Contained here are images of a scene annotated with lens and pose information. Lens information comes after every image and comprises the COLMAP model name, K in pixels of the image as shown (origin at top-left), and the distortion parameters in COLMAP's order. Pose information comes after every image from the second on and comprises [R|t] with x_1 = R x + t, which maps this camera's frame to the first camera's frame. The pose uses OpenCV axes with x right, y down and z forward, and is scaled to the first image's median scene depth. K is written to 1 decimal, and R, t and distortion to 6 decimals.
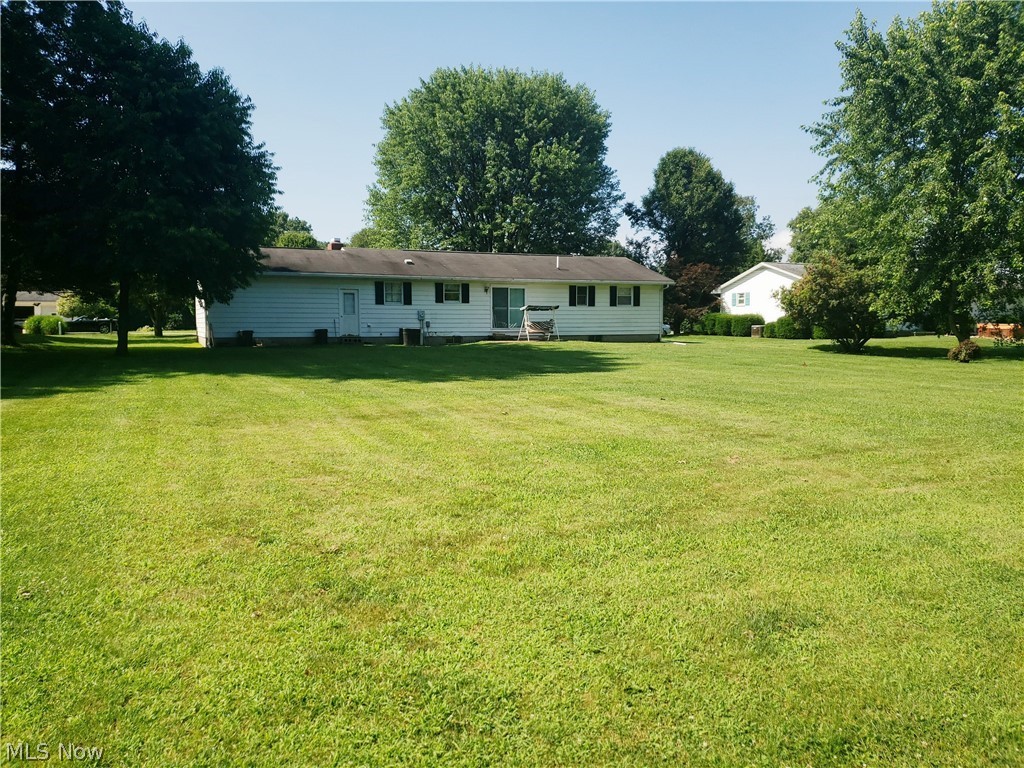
lens RADIAL K [[781.8, 0, 512.0], [0, 781.8, 384.0], [0, 0, 1]] dist [0.133638, -0.000123]
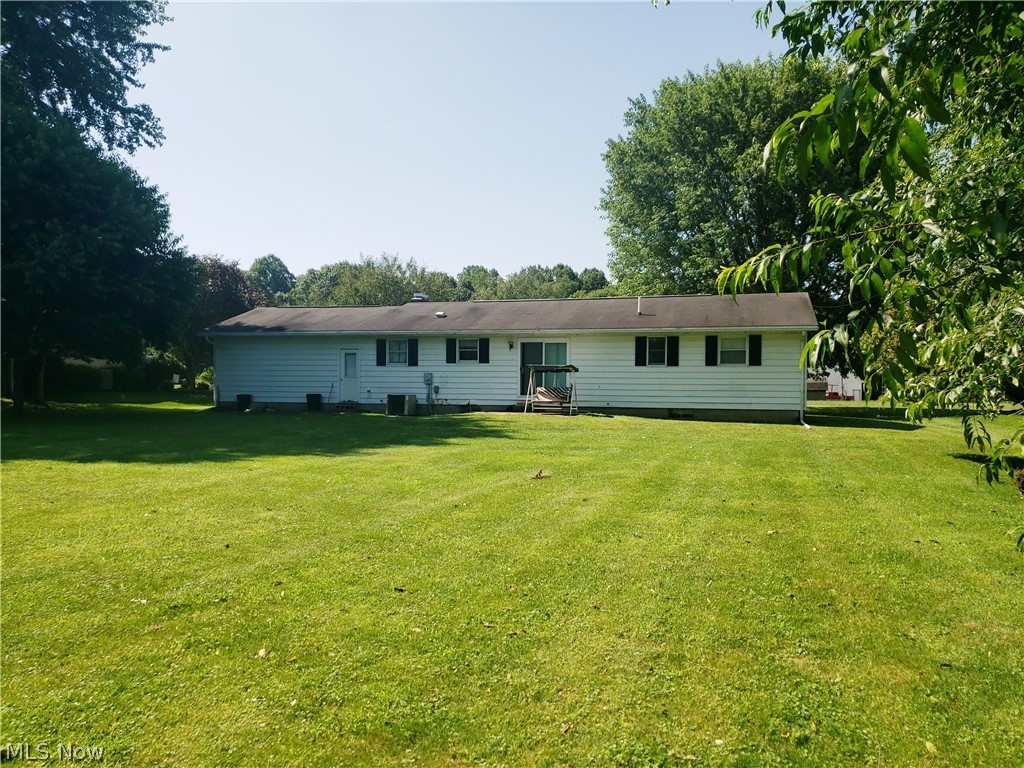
lens RADIAL K [[809.2, 0, 512.0], [0, 809.2, 384.0], [0, 0, 1]] dist [-0.002992, -0.003325]
pose [[0.750718, 0.007903, -0.660575, 0.500111], [-0.060000, 0.996611, -0.056265, -0.039181], [0.657892, 0.081873, 0.748648, 0.420983]]
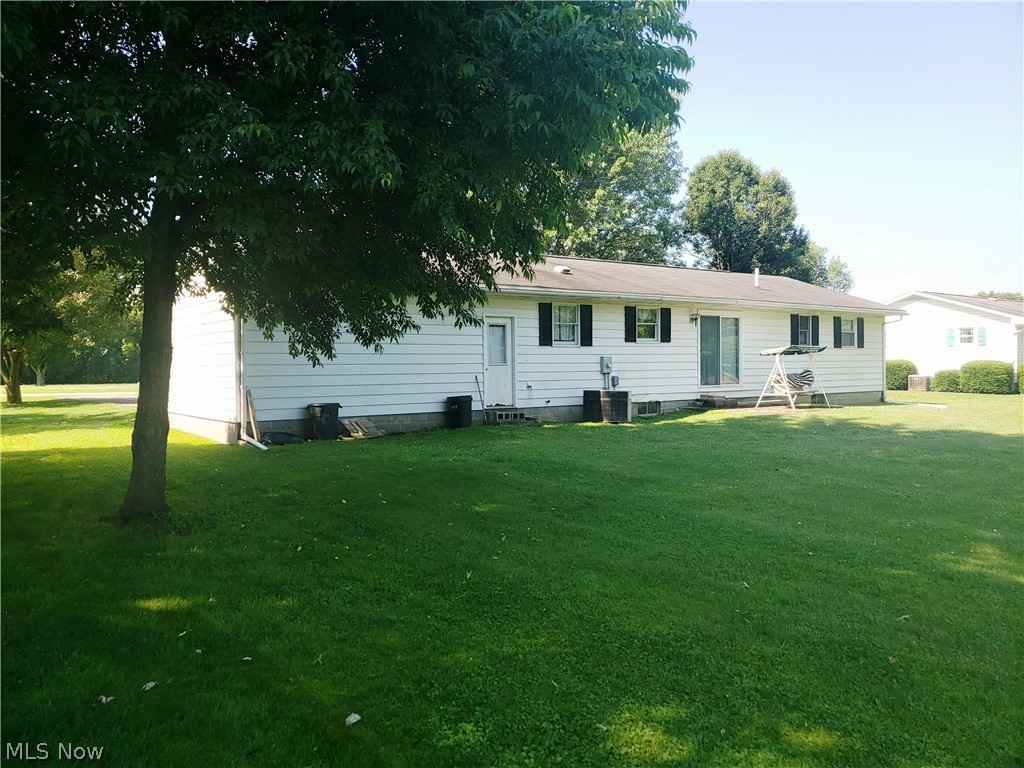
lens RADIAL K [[809.2, 0, 512.0], [0, 809.2, 384.0], [0, 0, 1]] dist [-0.002992, -0.003325]
pose [[0.977752, -0.013380, 0.209338, -0.291935], [0.025645, 0.998102, -0.055990, -0.044387], [-0.208192, 0.060113, 0.976239, 0.464078]]
